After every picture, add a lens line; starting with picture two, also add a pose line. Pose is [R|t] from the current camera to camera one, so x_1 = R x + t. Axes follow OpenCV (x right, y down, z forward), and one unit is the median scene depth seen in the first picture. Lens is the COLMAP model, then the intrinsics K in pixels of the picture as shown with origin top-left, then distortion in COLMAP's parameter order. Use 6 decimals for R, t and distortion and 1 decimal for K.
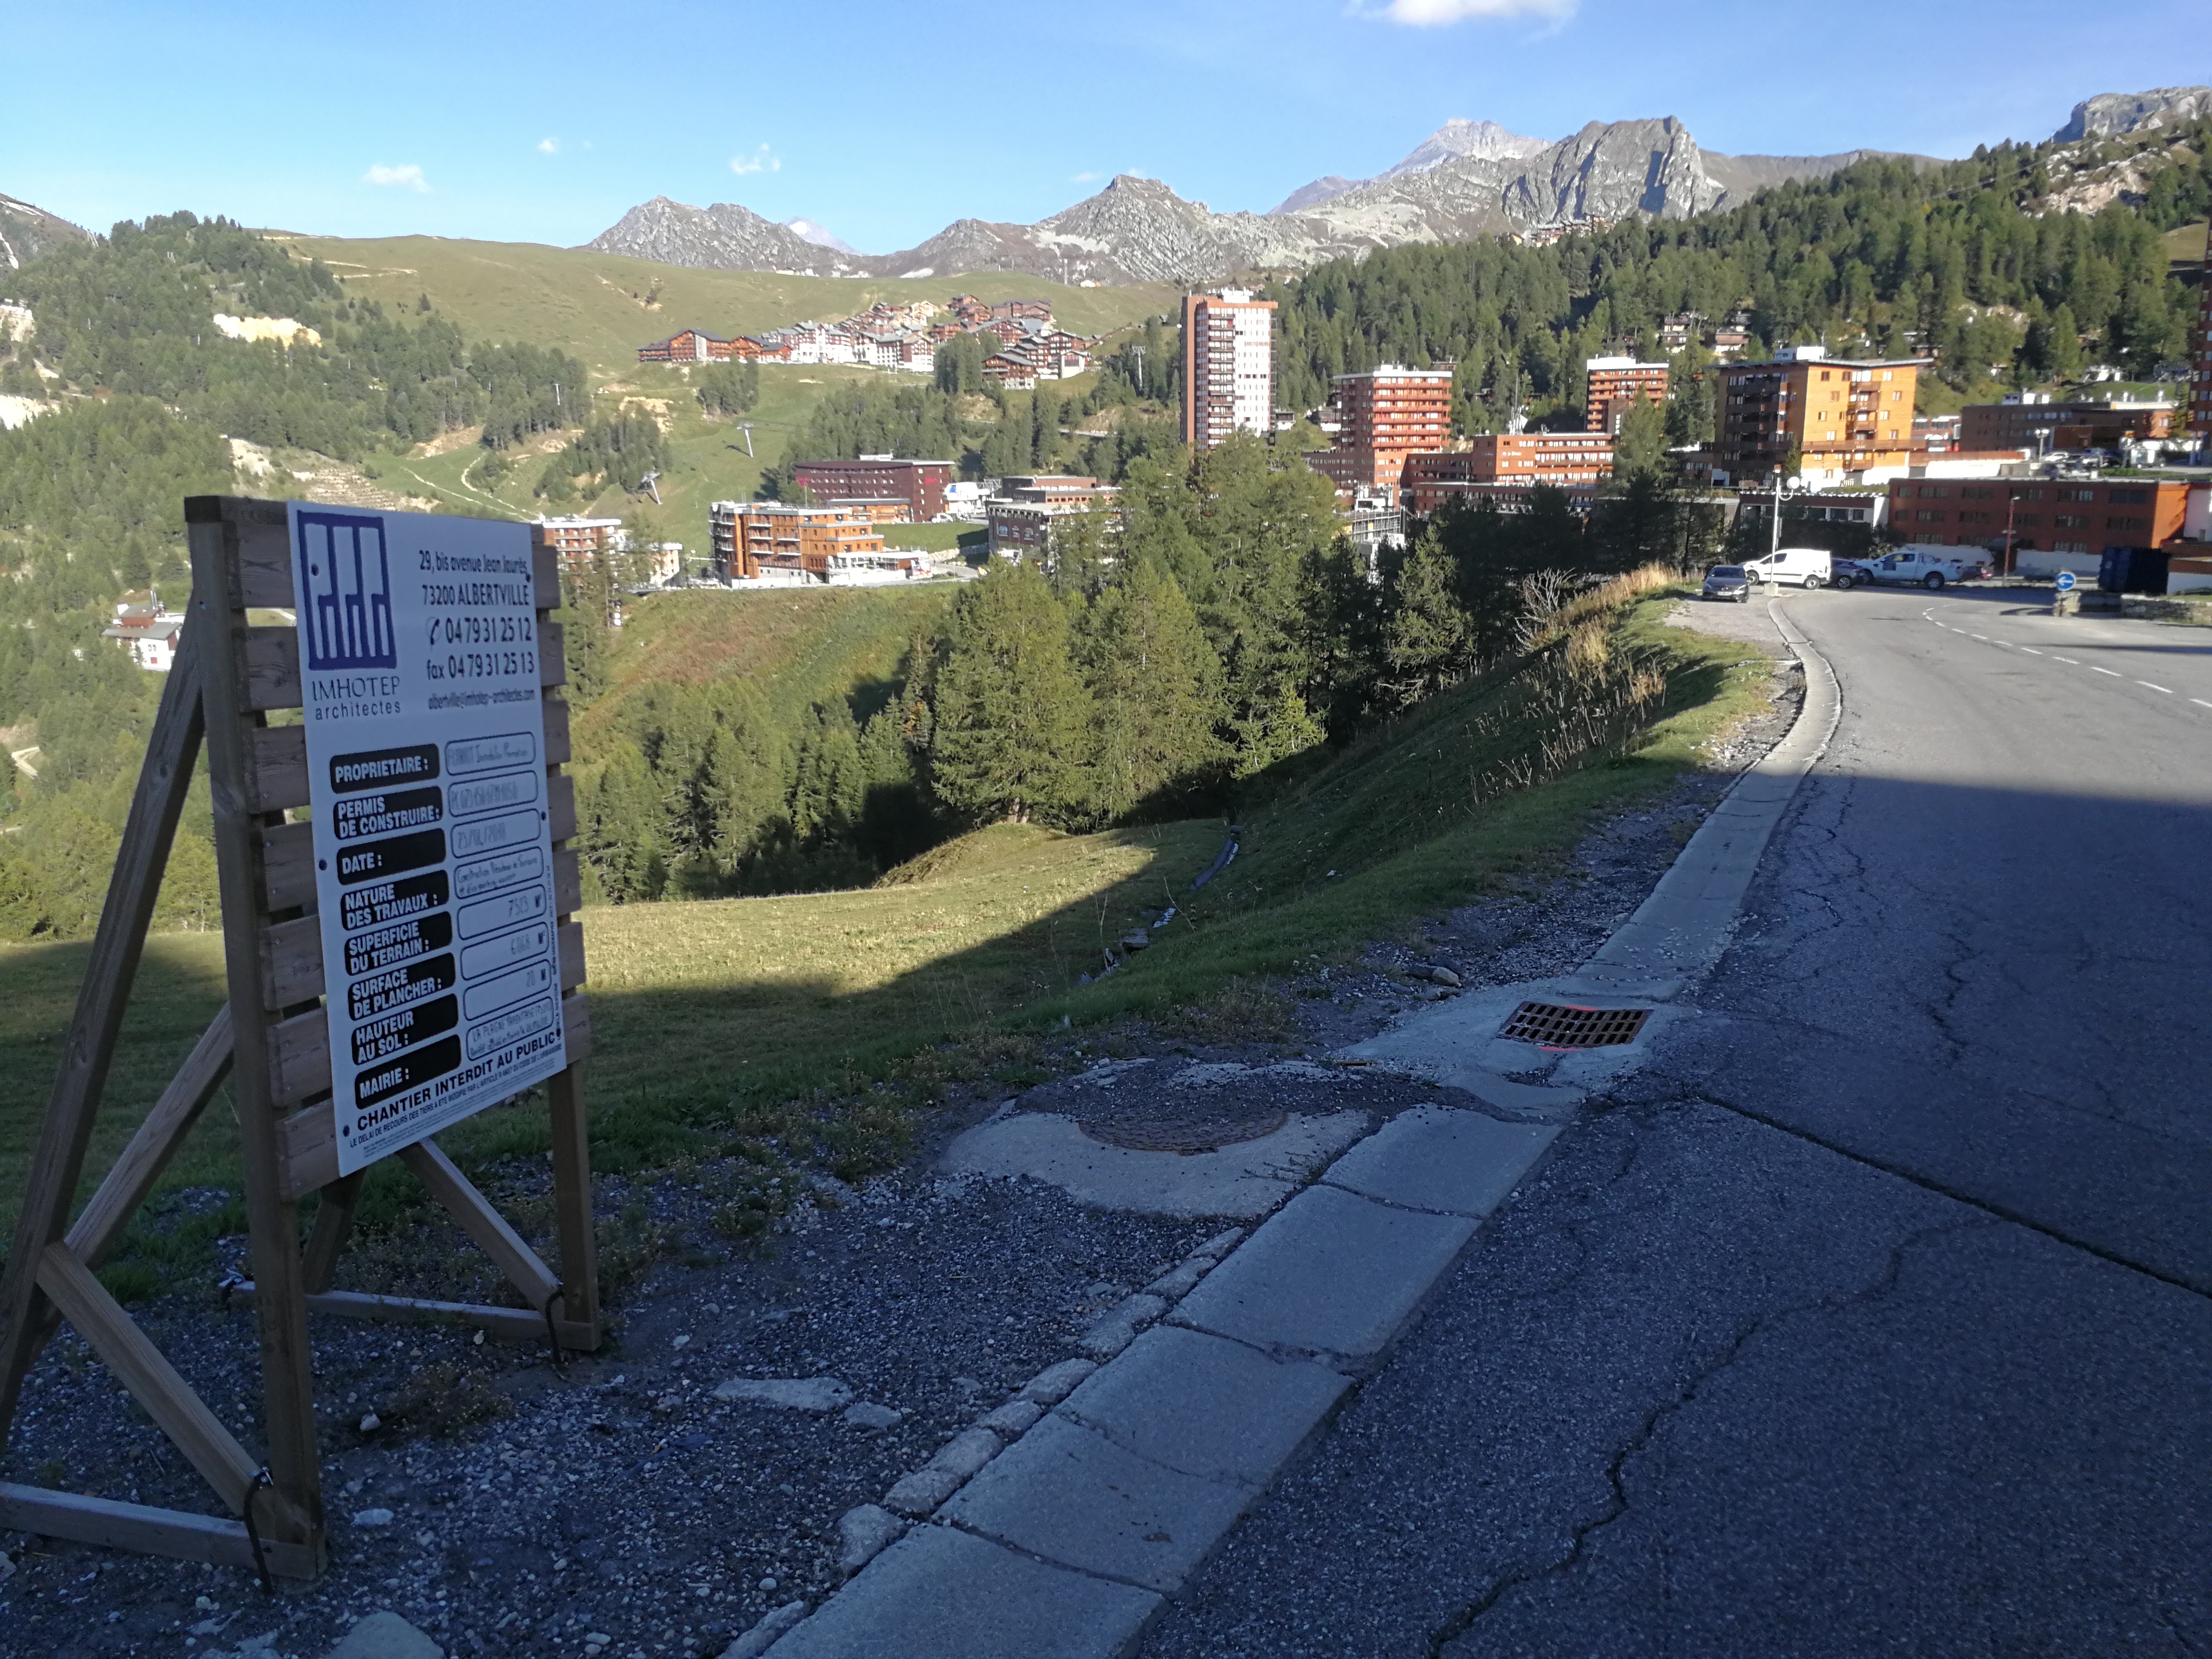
lens RADIAL K [[1763.0, 0, 1105.4], [0, 1763.0, 829.4], [0, 0, 1]] dist [0.022187, -0.032193]
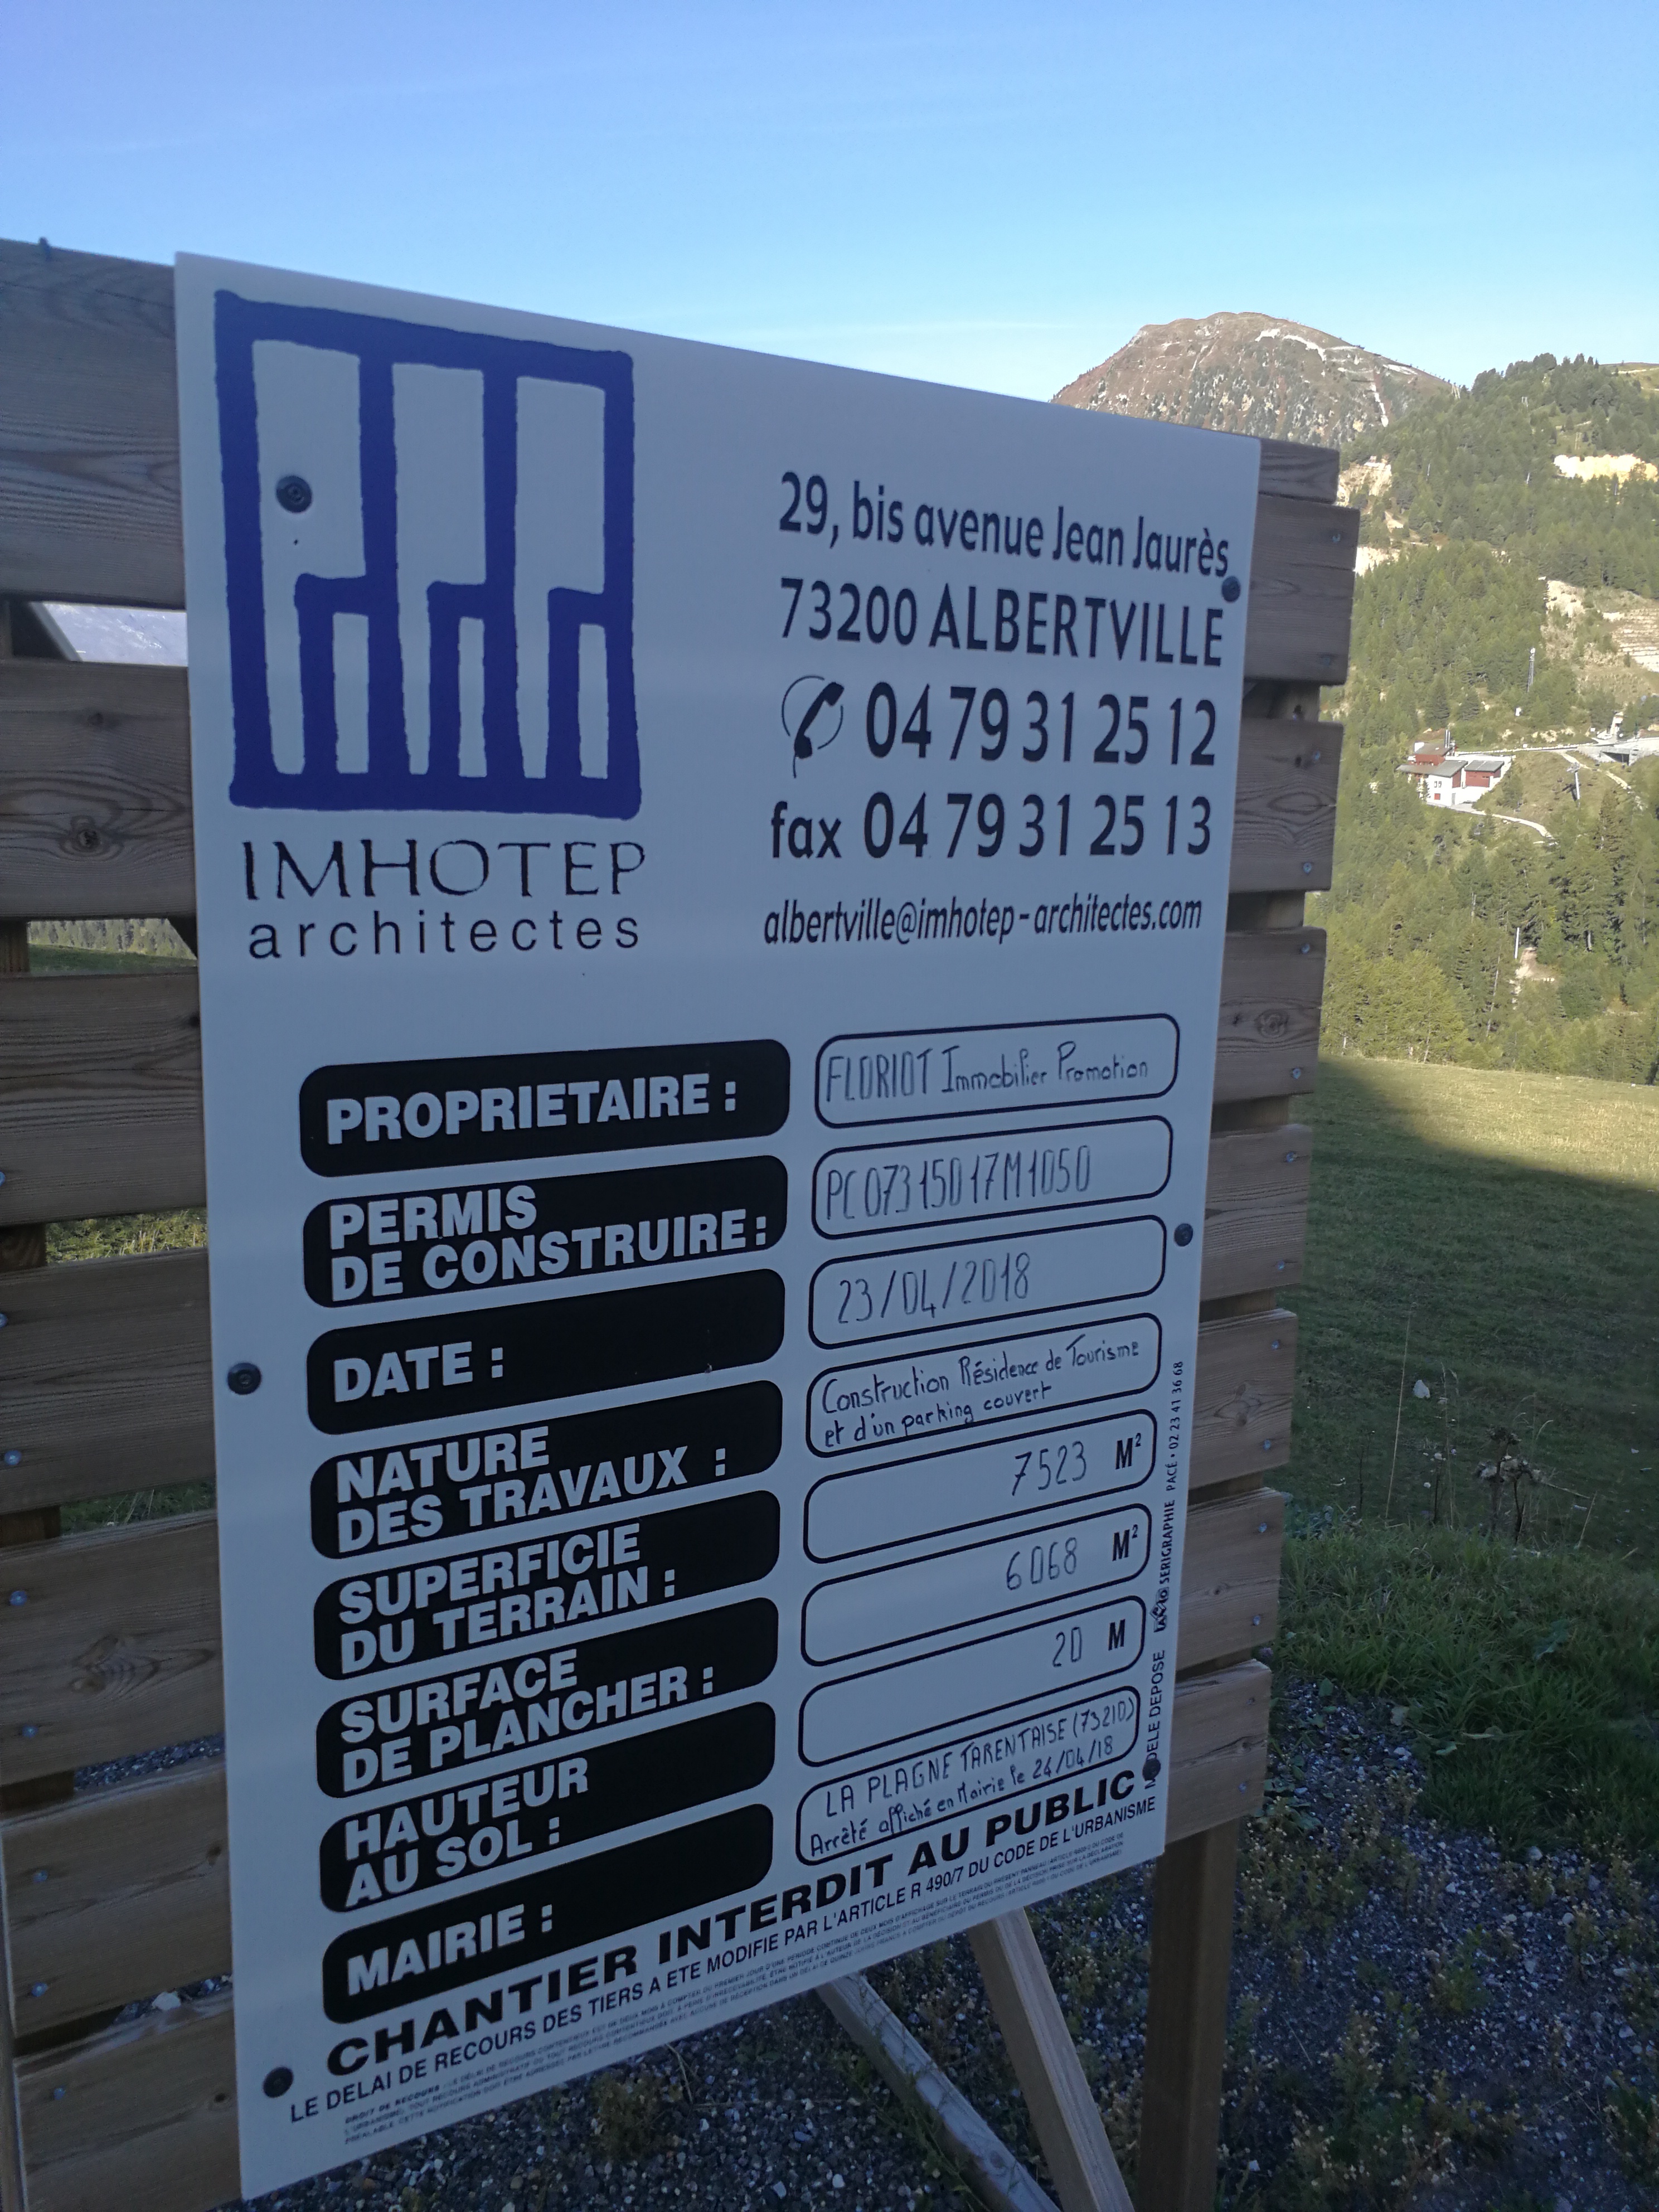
lens RADIAL K [[1763.0, 0, 832.5], [0, 1763.0, 1103.7], [0, 0, 1]] dist [0.022187, -0.032193]
pose [[0.681083, 0.179427, -0.709882, -0.120331], [-0.128470, 0.983754, 0.125392, -0.082960], [0.720848, 0.005796, 0.693069, 0.776429]]
